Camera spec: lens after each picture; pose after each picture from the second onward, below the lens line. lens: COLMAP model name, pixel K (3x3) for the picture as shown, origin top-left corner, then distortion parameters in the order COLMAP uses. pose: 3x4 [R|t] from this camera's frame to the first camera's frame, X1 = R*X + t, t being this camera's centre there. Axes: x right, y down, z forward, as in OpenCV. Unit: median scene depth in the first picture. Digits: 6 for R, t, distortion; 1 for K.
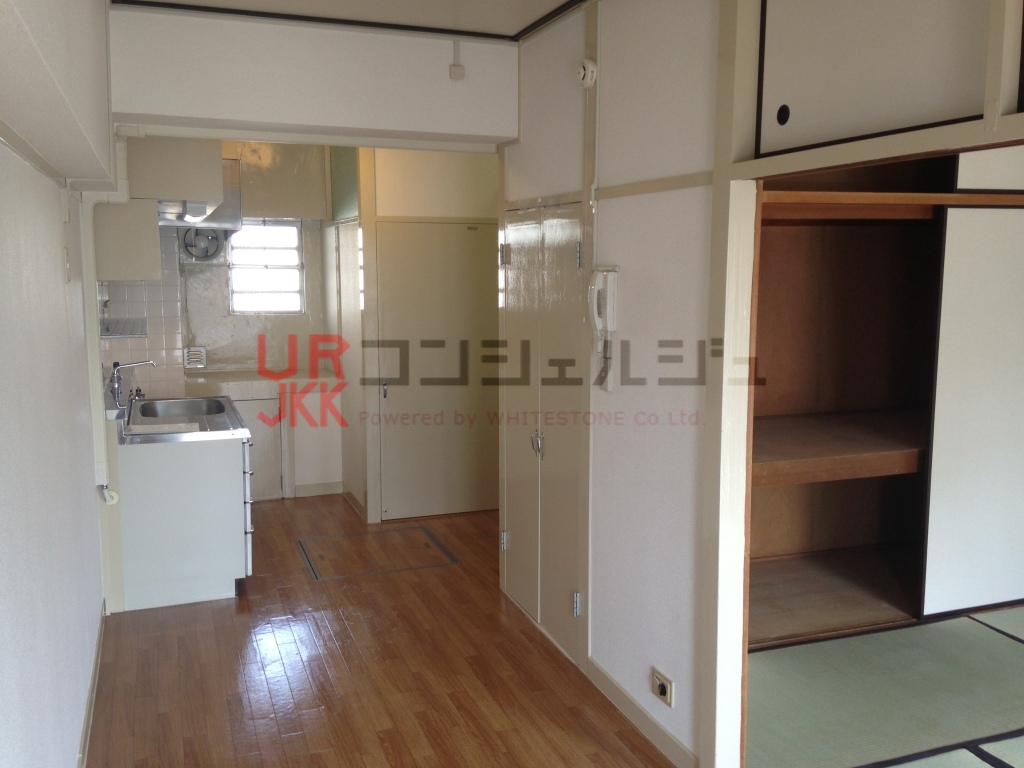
lens RADIAL K [[956.7, 0, 515.4], [0, 956.7, 387.0], [0, 0, 1]] dist [0.080000, 0.000000]
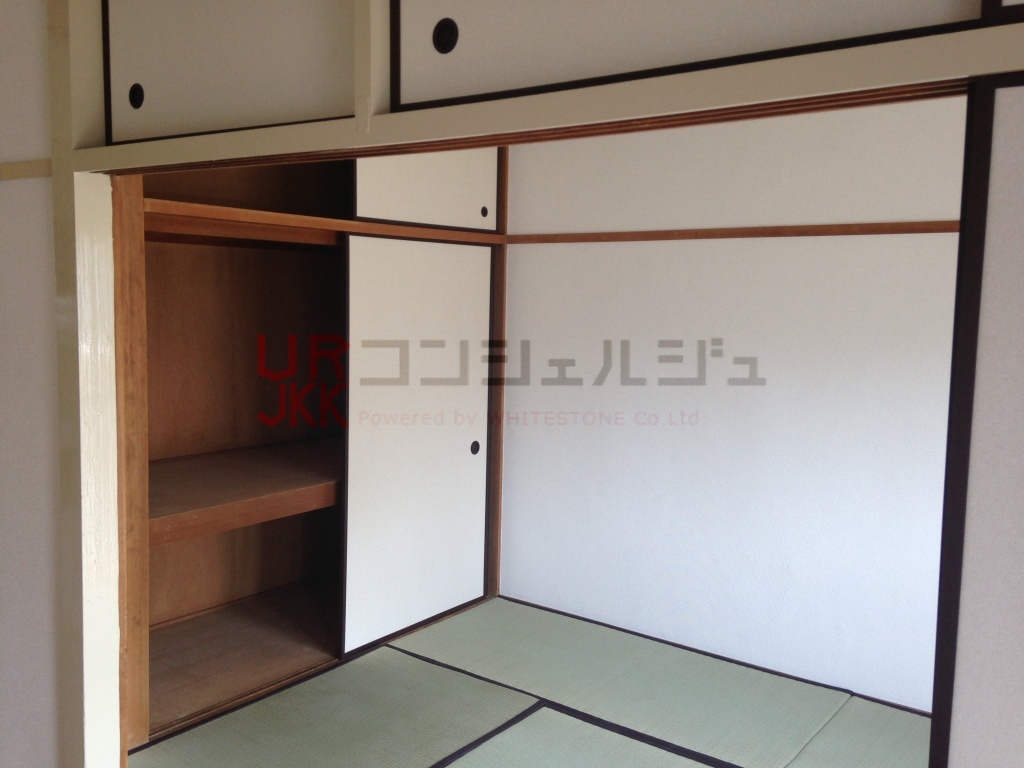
lens RADIAL K [[956.7, 0, 514.1], [0, 956.7, 384.7], [0, 0, 1]] dist [0.080000, 0.000000]
pose [[0.843595, -0.030208, 0.536130, 0.058997], [0.045903, 0.998819, -0.015949, -0.009668], [-0.535015, 0.038065, 0.843985, 0.098019]]
